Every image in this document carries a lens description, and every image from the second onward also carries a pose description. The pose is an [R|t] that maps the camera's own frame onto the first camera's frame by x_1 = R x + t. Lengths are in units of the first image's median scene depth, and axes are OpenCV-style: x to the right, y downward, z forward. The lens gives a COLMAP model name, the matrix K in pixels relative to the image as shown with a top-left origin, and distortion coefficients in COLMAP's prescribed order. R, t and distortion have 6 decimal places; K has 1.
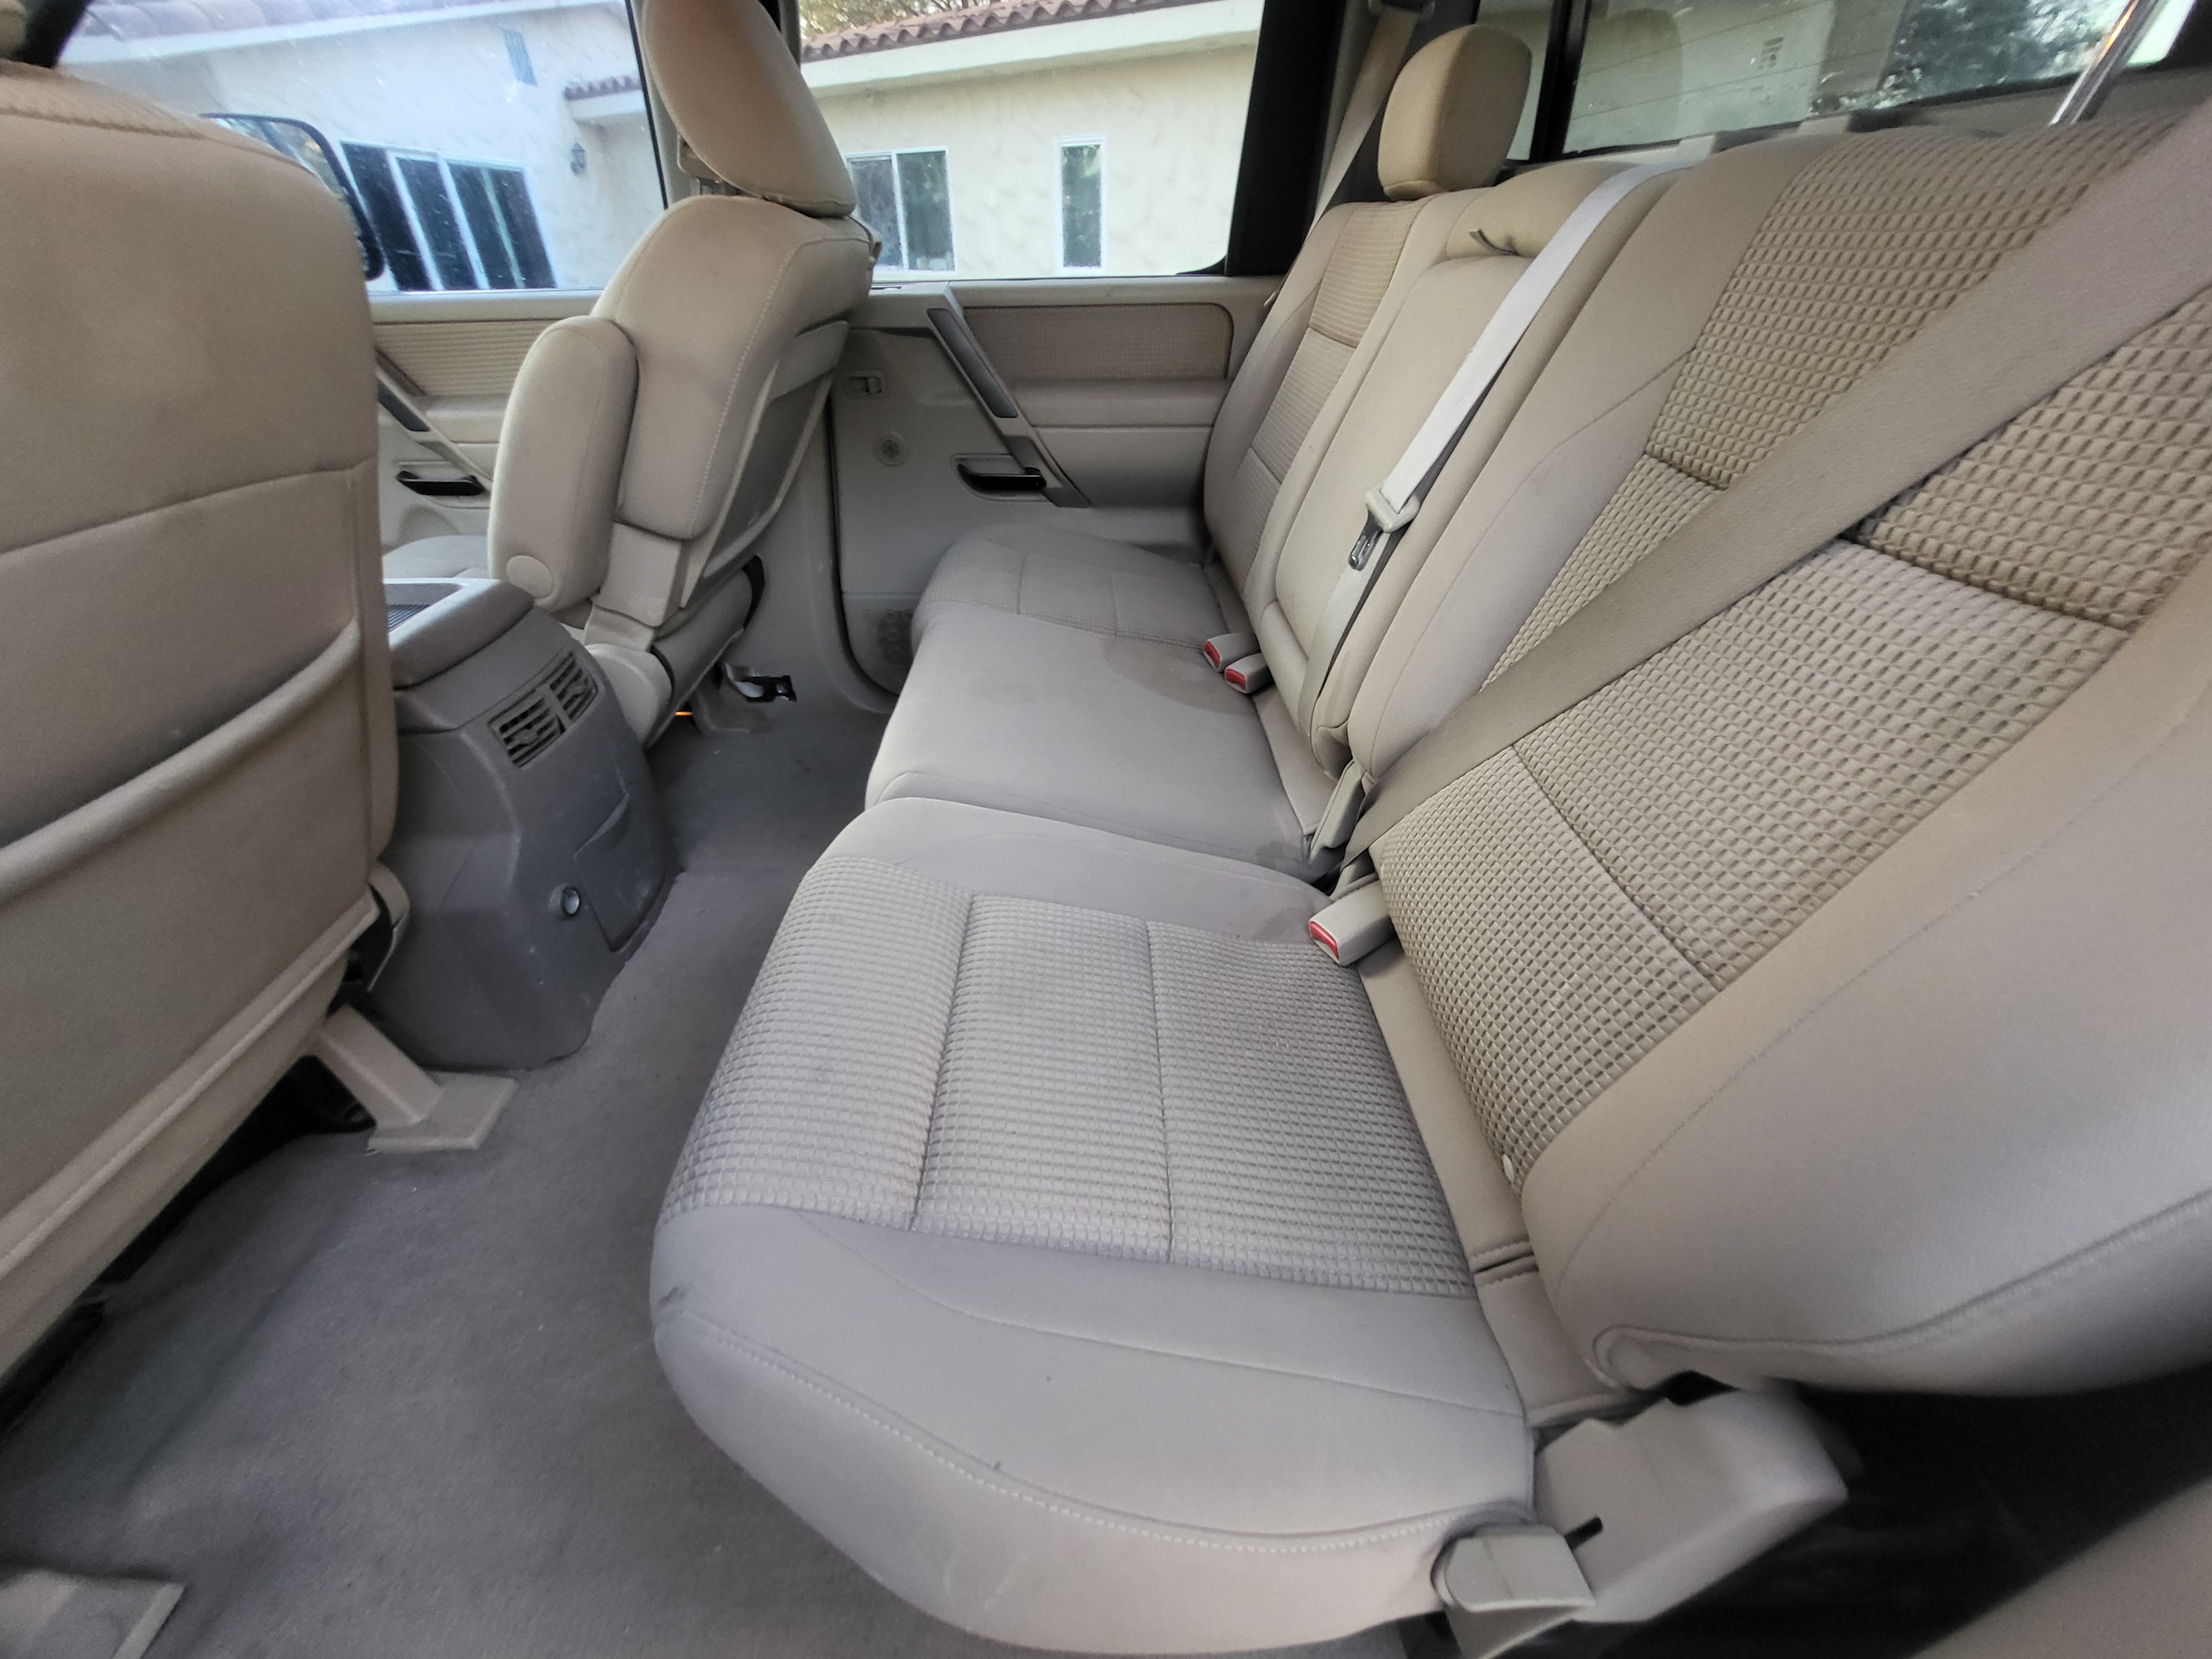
lens RADIAL K [[806.4, 0, 1106.0], [0, 806.4, 829.5], [0, 0, 1]] dist [-0.009115, -0.000156]
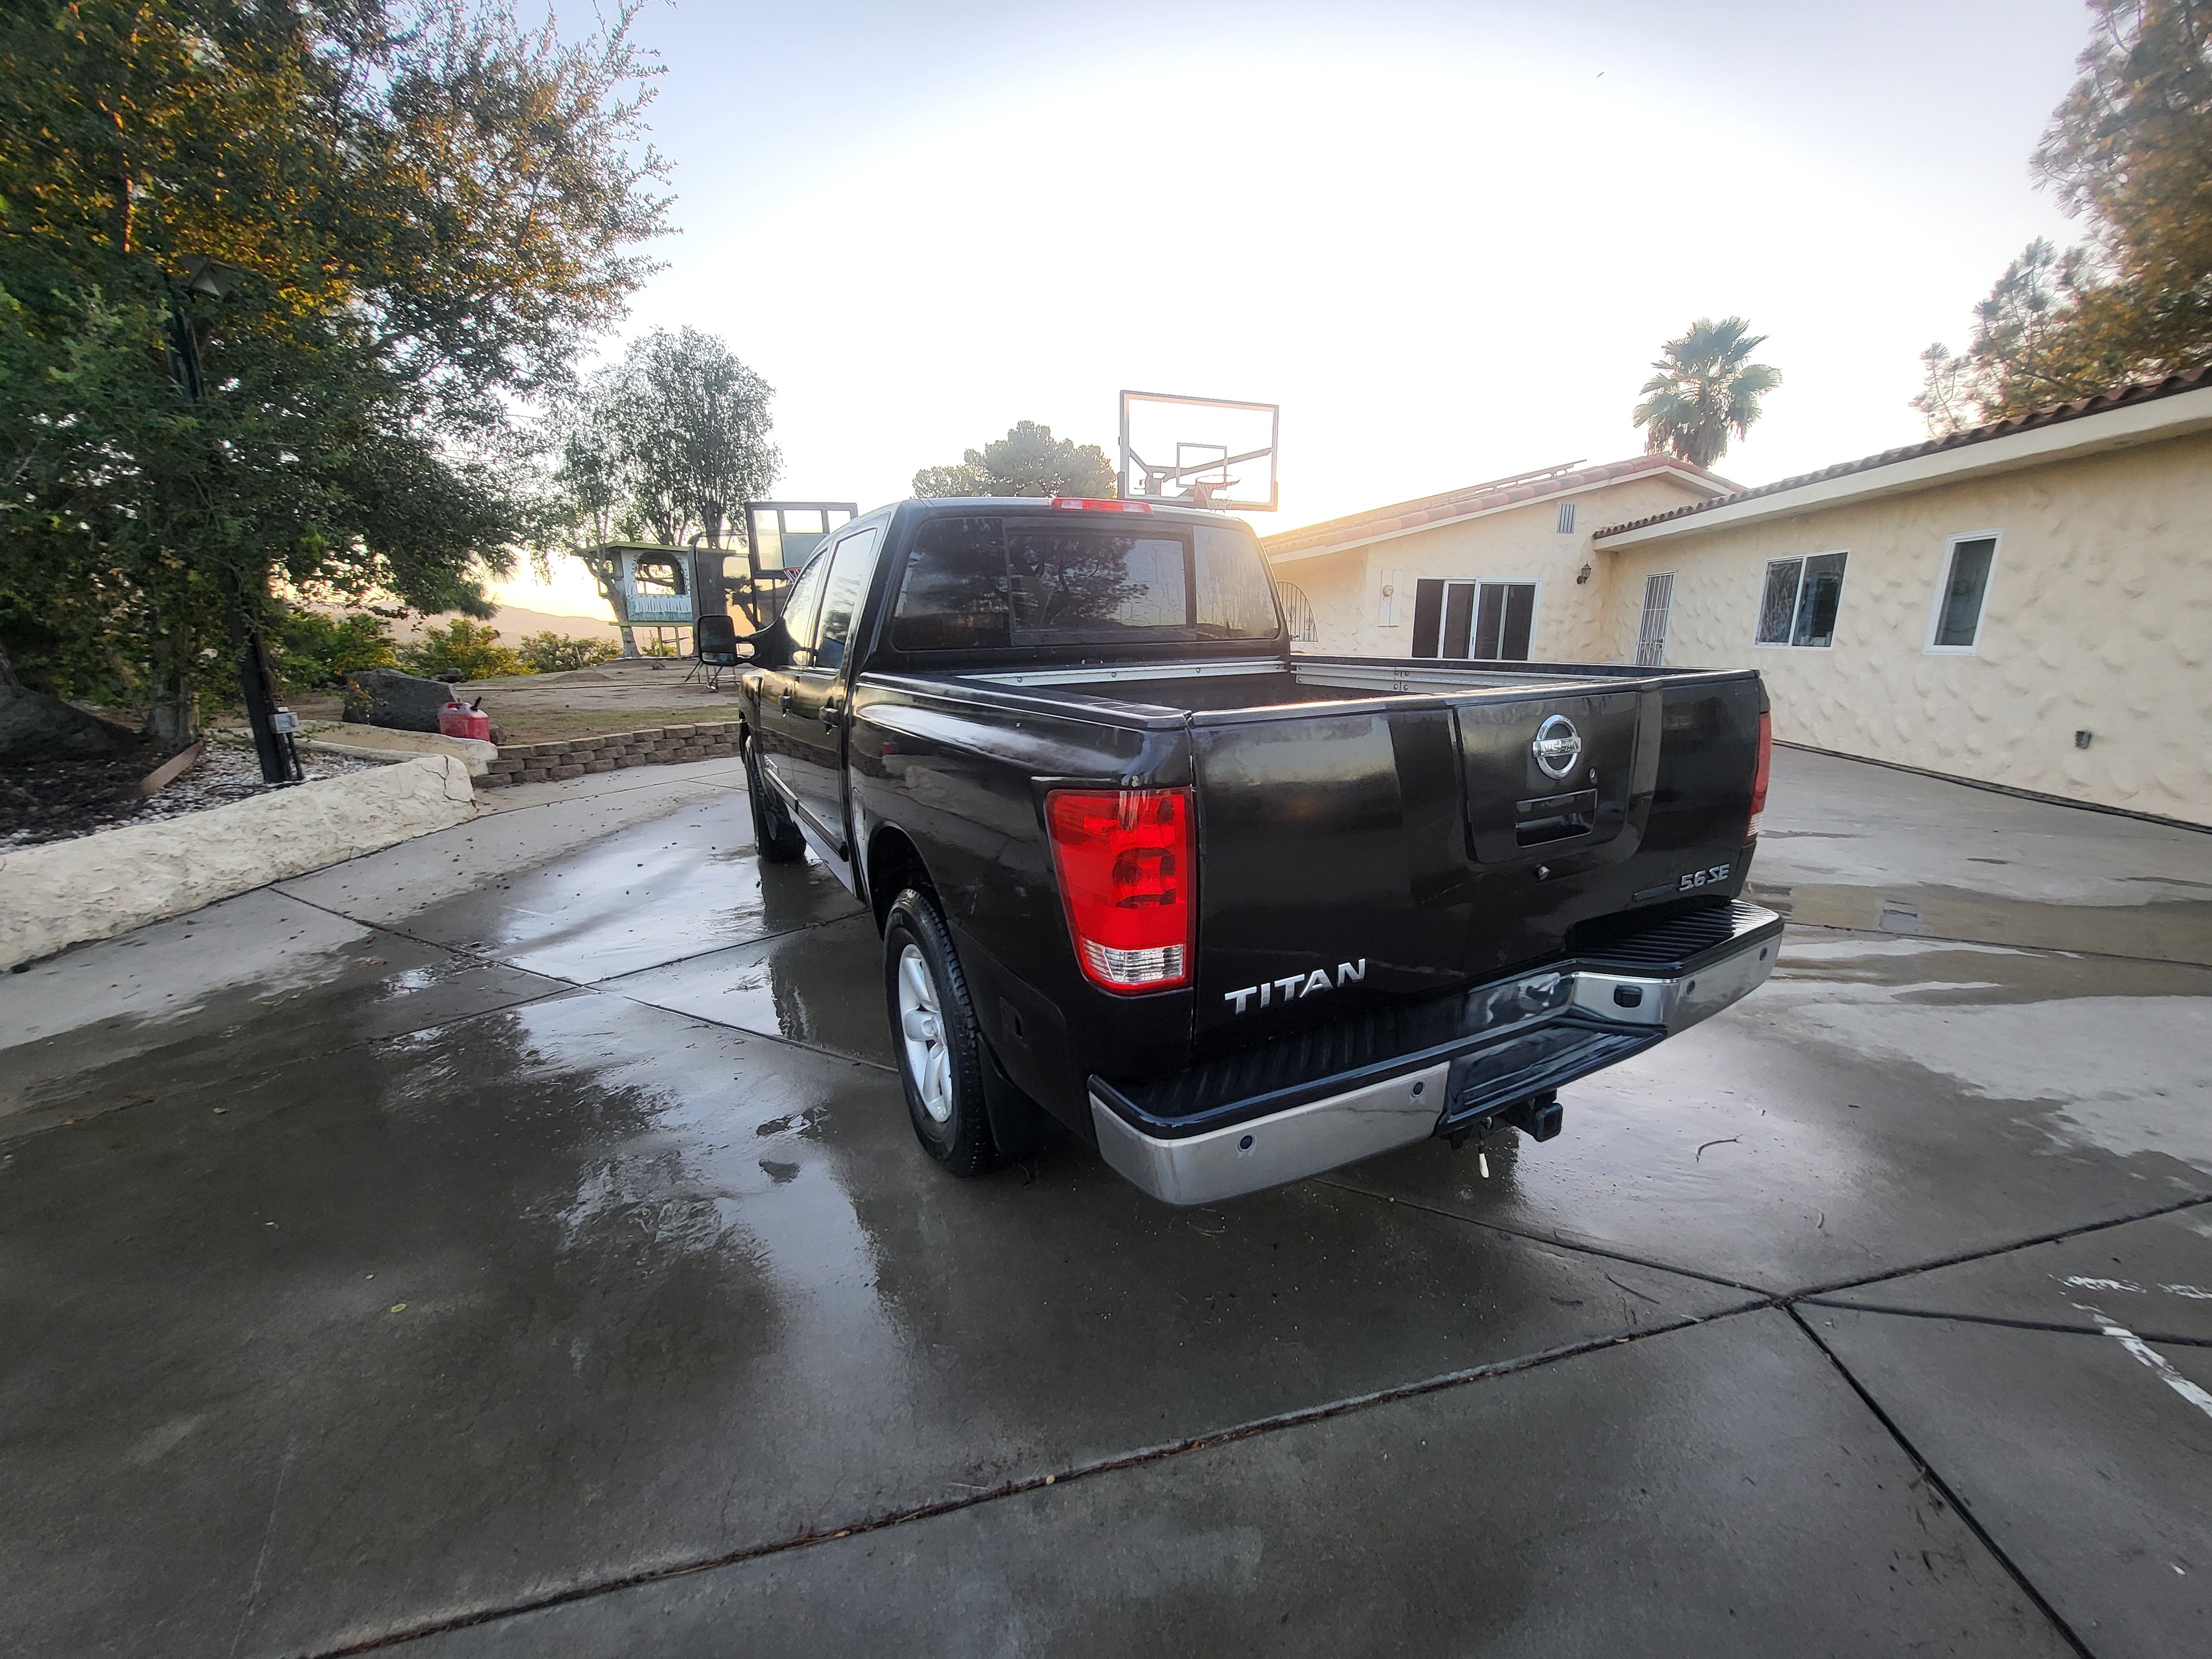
lens RADIAL K [[806.4, 0, 1106.0], [0, 806.4, 829.5], [0, 0, 1]] dist [-0.009115, -0.000156]
pose [[0.449763, 0.197973, -0.870930, 5.476999], [-0.506653, 0.859601, -0.066246, 0.624386], [0.735538, 0.471055, 0.486921, -1.101286]]
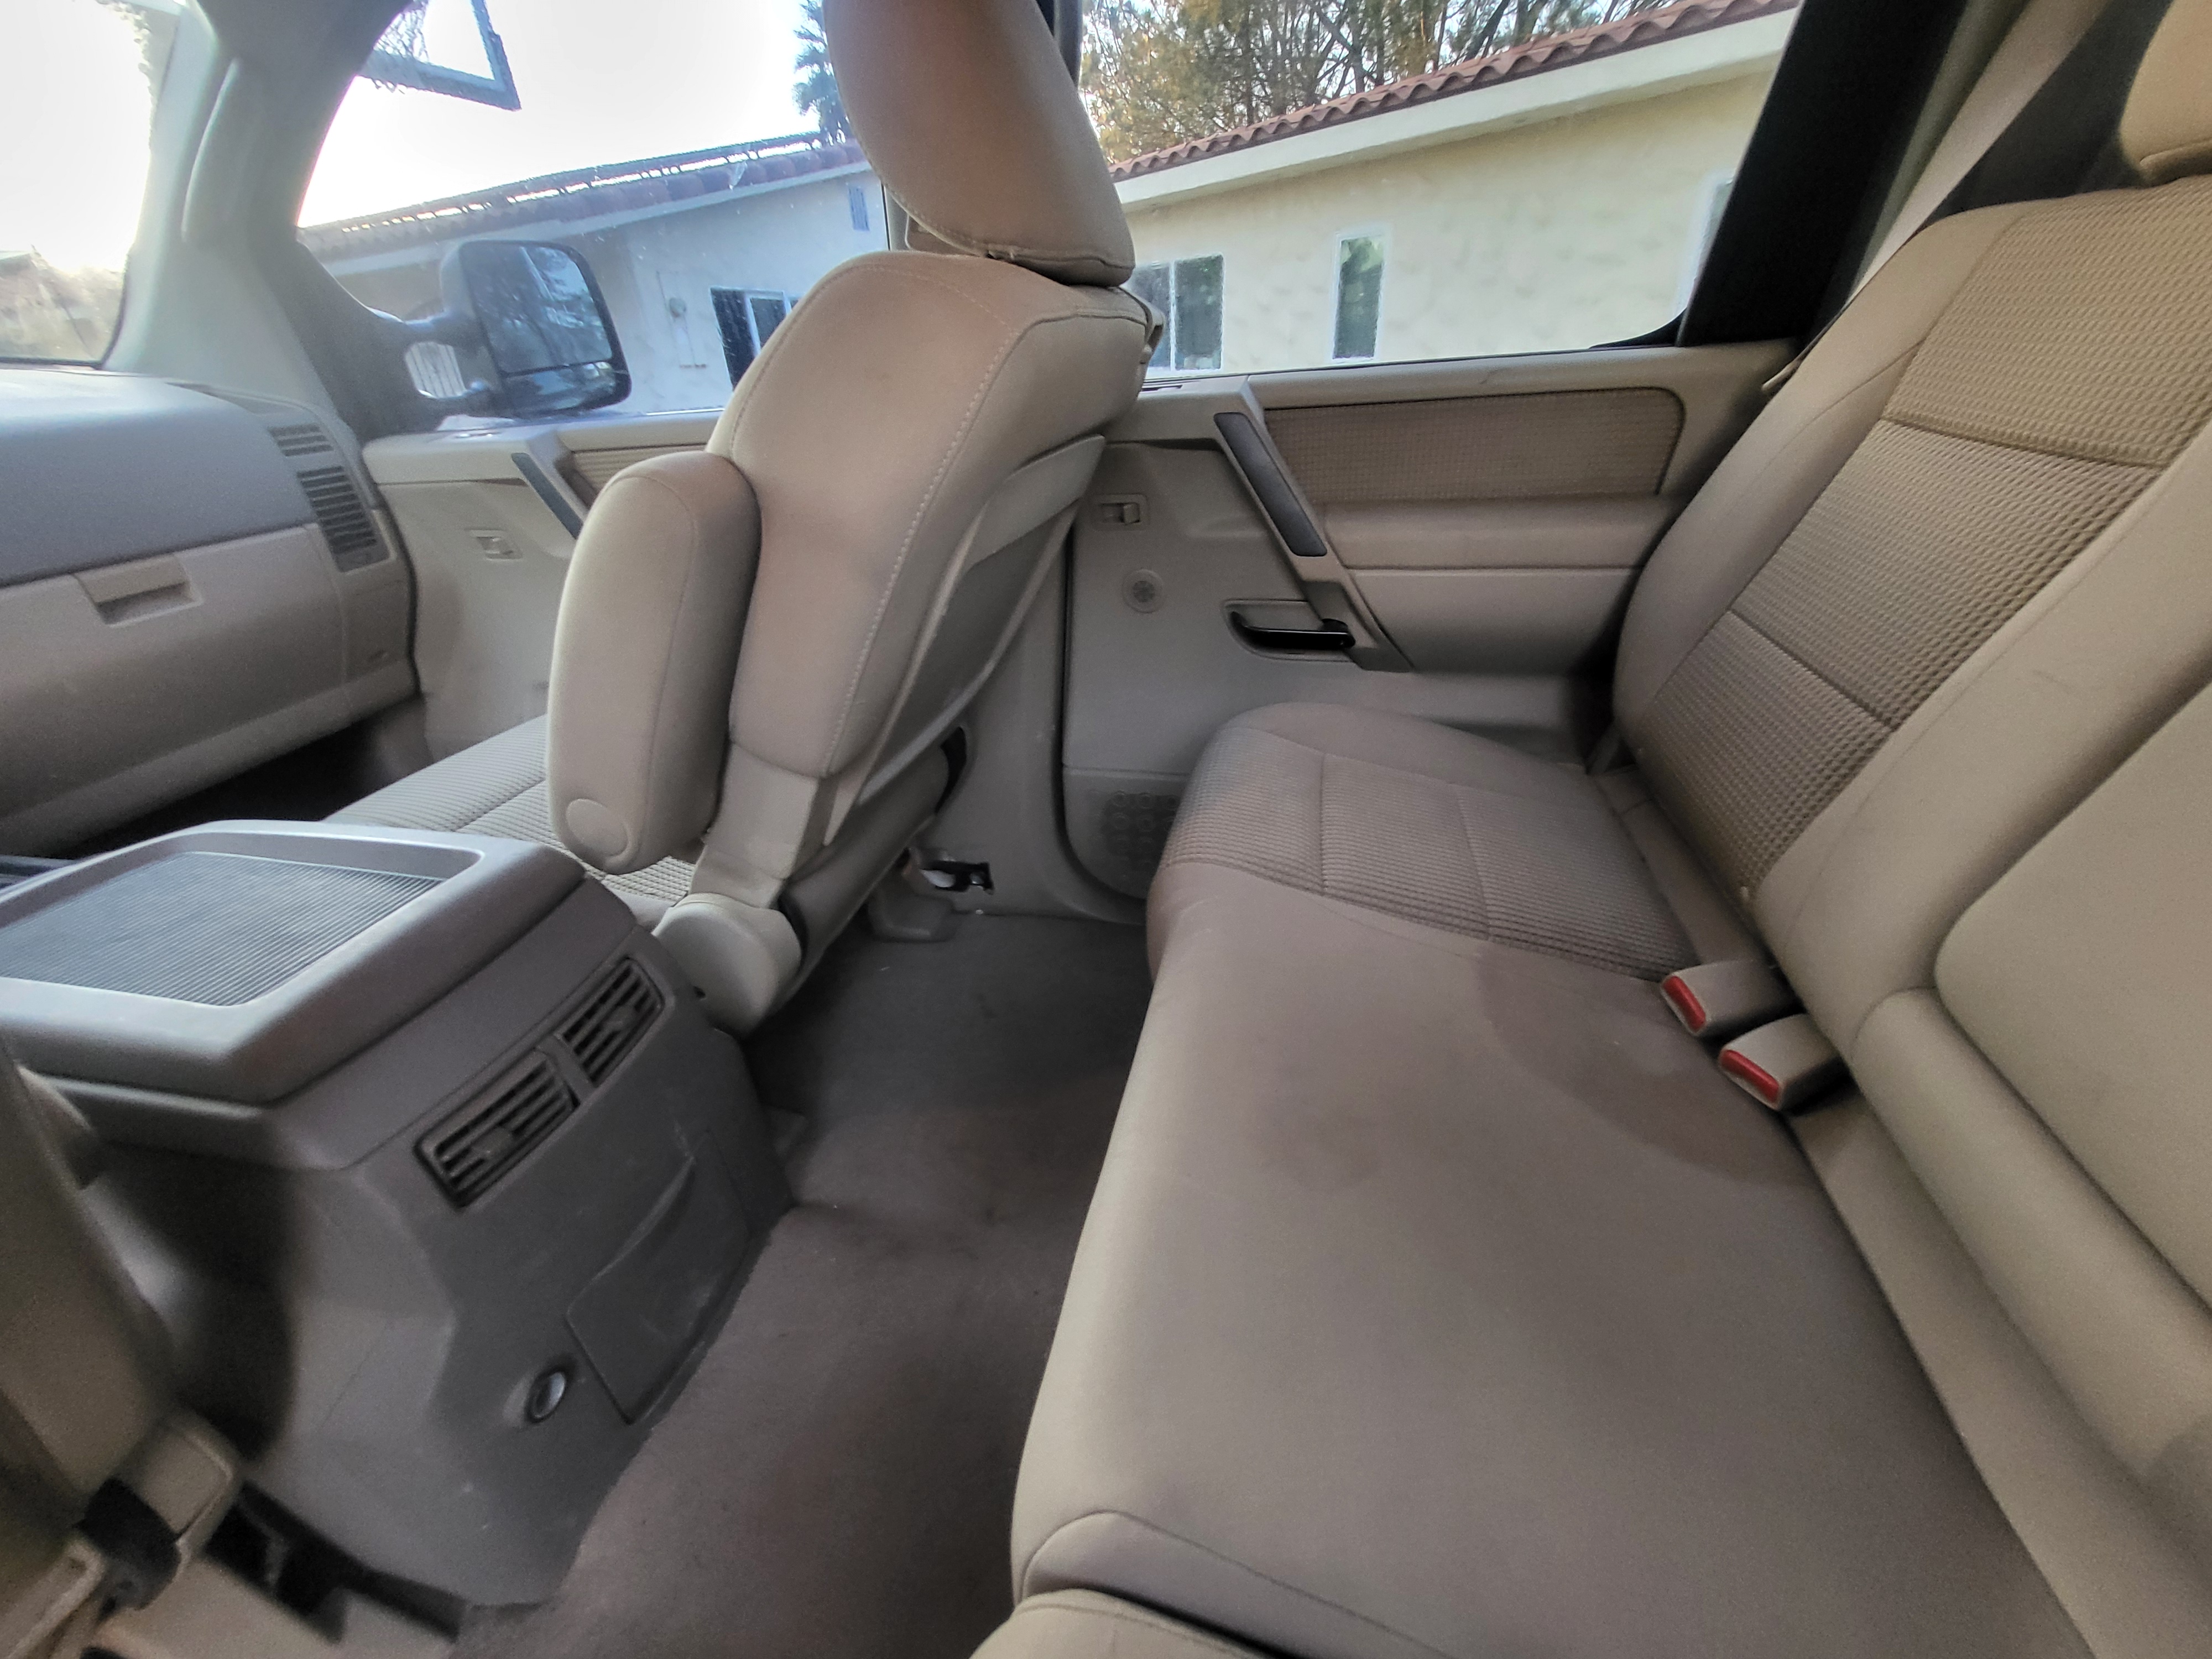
lens RADIAL K [[848.2, 0, 1115.2], [0, 848.2, 842.9], [0, 0, 1]] dist [-0.001328, 0.000072]
pose [[0.965145, 0.084187, -0.247805, -0.085727], [-0.107785, 0.990684, -0.083231, -0.189625], [0.238490, 0.107040, 0.965228, 0.279625]]
